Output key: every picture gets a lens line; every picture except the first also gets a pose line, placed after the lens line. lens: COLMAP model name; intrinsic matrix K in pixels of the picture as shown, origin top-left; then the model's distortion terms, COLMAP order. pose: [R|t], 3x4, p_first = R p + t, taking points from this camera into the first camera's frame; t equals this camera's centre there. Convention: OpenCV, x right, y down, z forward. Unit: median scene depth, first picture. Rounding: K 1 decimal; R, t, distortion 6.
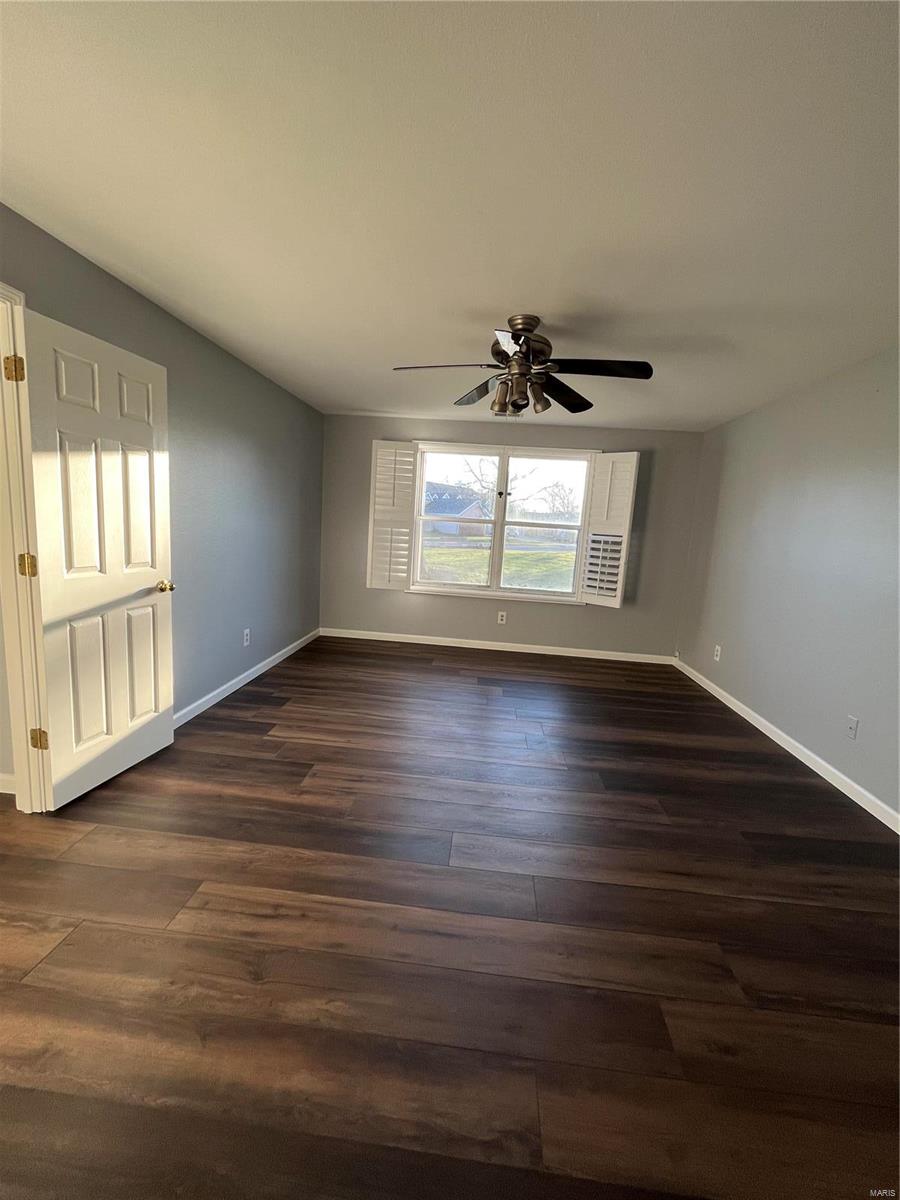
lens RADIAL K [[484.3, 0, 450.3], [0, 484.3, 604.1], [0, 0, 1]] dist [-0.000628, -0.000027]
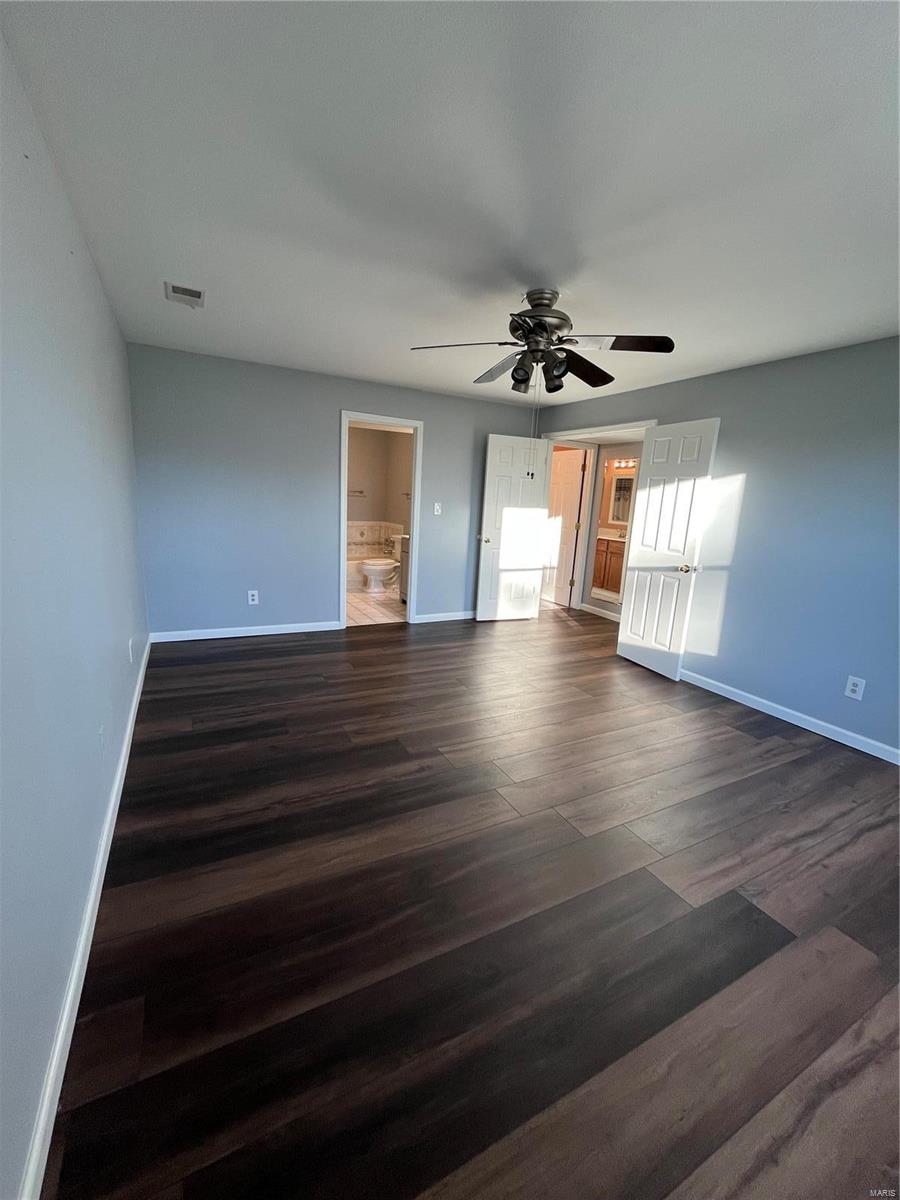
lens RADIAL K [[489.0, 0, 450.0], [0, 489.0, 600.0], [0, 0, 1]] dist [0.001081, 0.000083]
pose [[-0.829323, 0.005346, -0.558744, 0.662657], [-0.197335, 0.932718, 0.301821, -0.204008], [0.522764, 0.360567, -0.772470, 1.428792]]
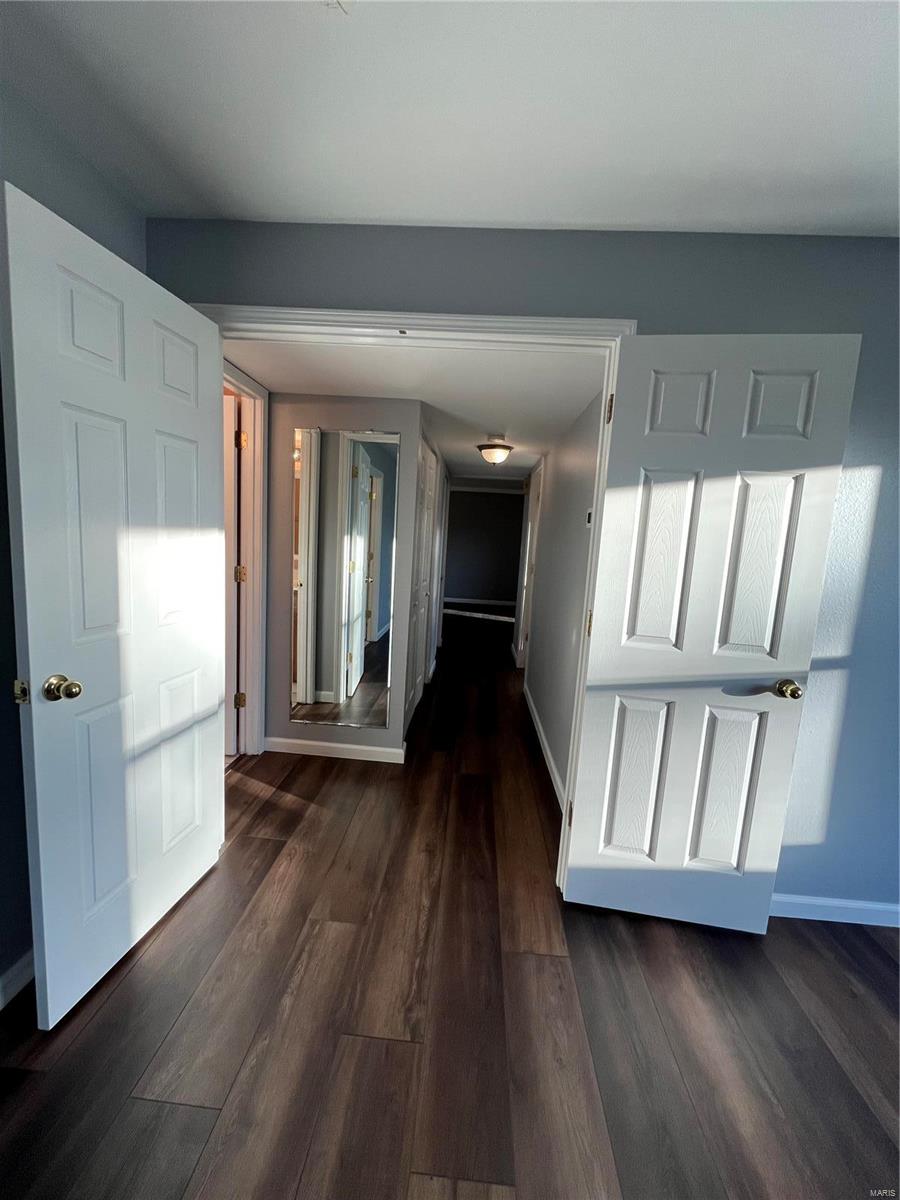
lens RADIAL K [[489.0, 0, 450.0], [0, 489.0, 600.0], [0, 0, 1]] dist [0.001081, 0.000083]
pose [[0.035599, 0.056481, -0.997769, 0.015231], [-0.215646, 0.975315, 0.047516, -0.064324], [0.975823, 0.213473, 0.046900, 0.412534]]
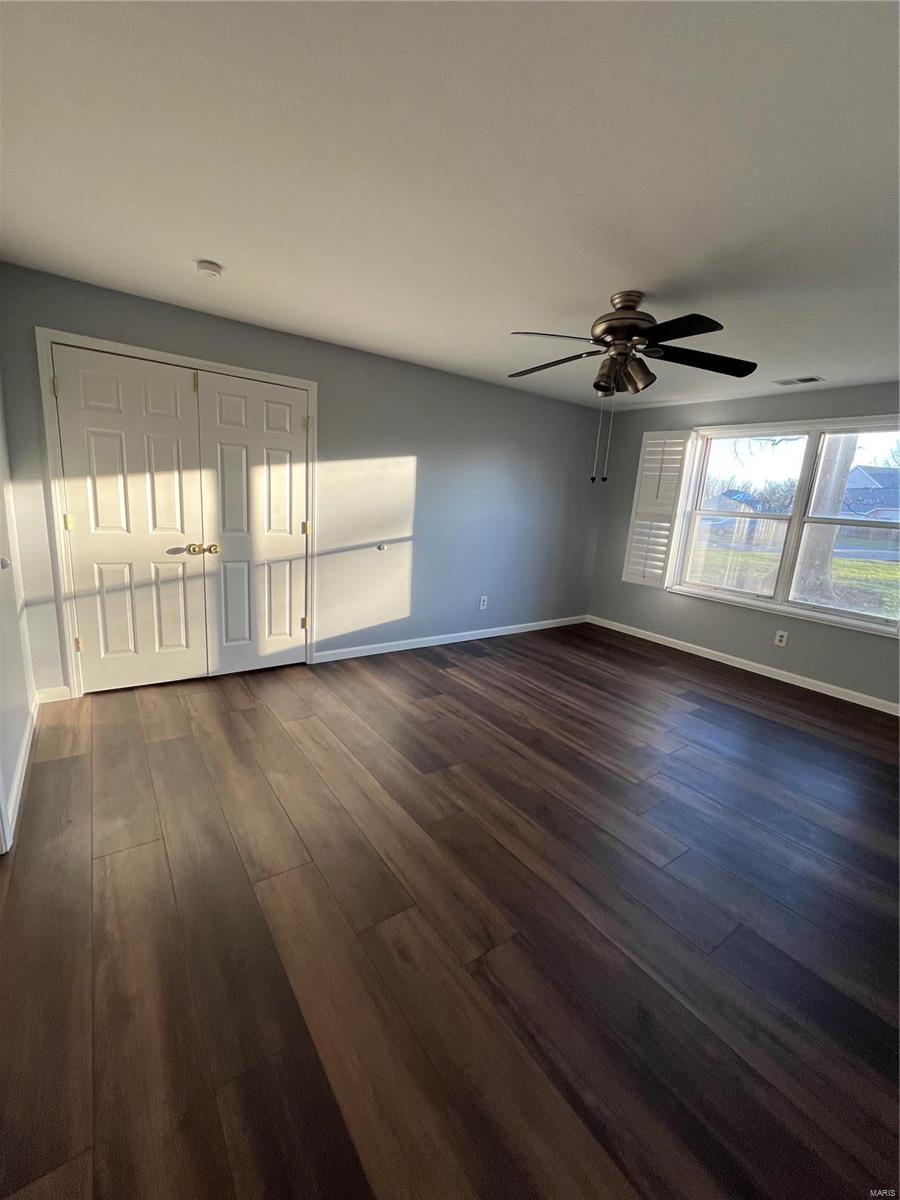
lens RADIAL K [[489.0, 0, 450.0], [0, 489.0, 600.0], [0, 0, 1]] dist [0.001081, 0.000083]
pose [[0.653242, 0.138379, -0.744396, 0.551863], [-0.150771, 0.987241, 0.051214, 0.011089], [0.741986, 0.078778, 0.665771, 0.101383]]
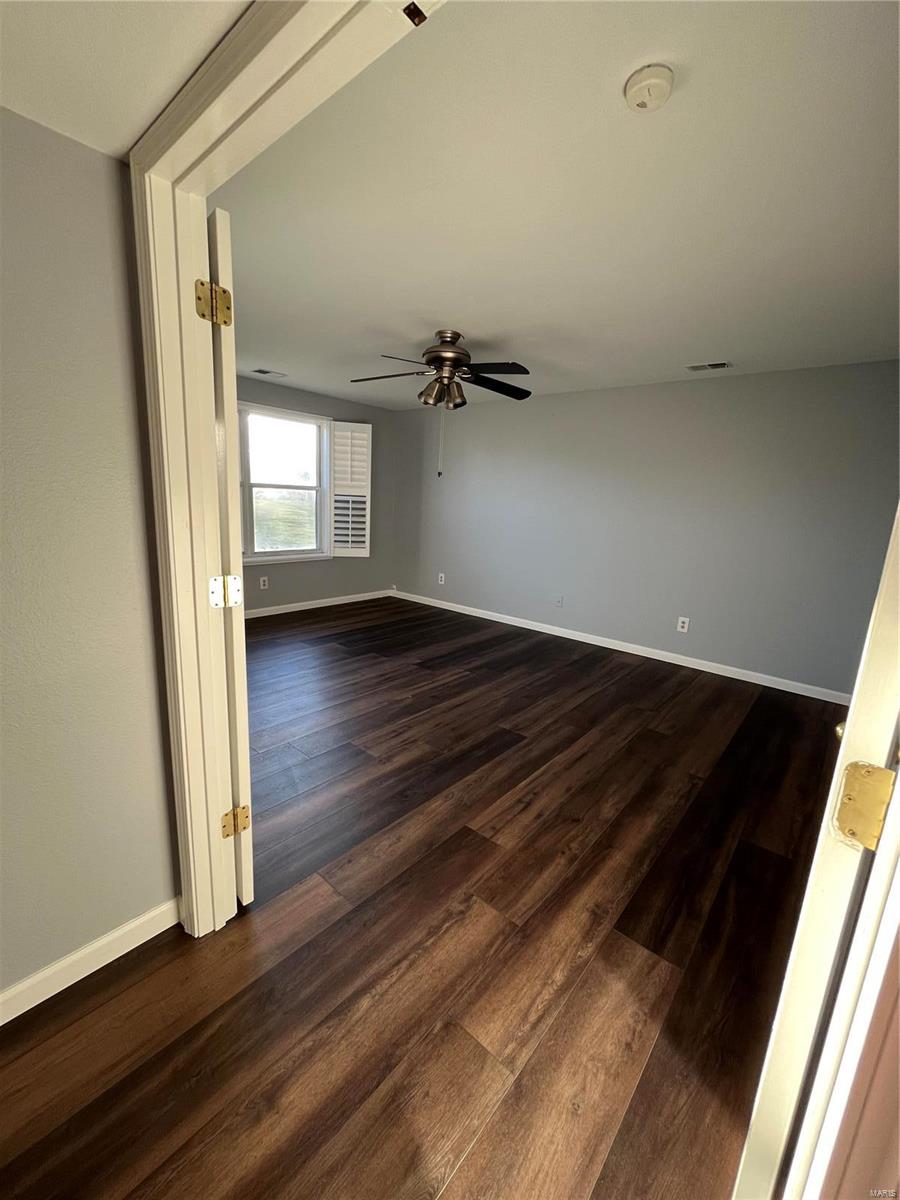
lens RADIAL K [[483.9, 0, 444.8], [0, 483.9, 601.8], [0, 0, 1]] dist [0.000467, 0.000100]
pose [[0.589011, -0.203057, 0.782198, -0.738186], [0.119225, 0.979160, 0.164409, -0.084568], [-0.799282, -0.003581, 0.600946, 0.187318]]
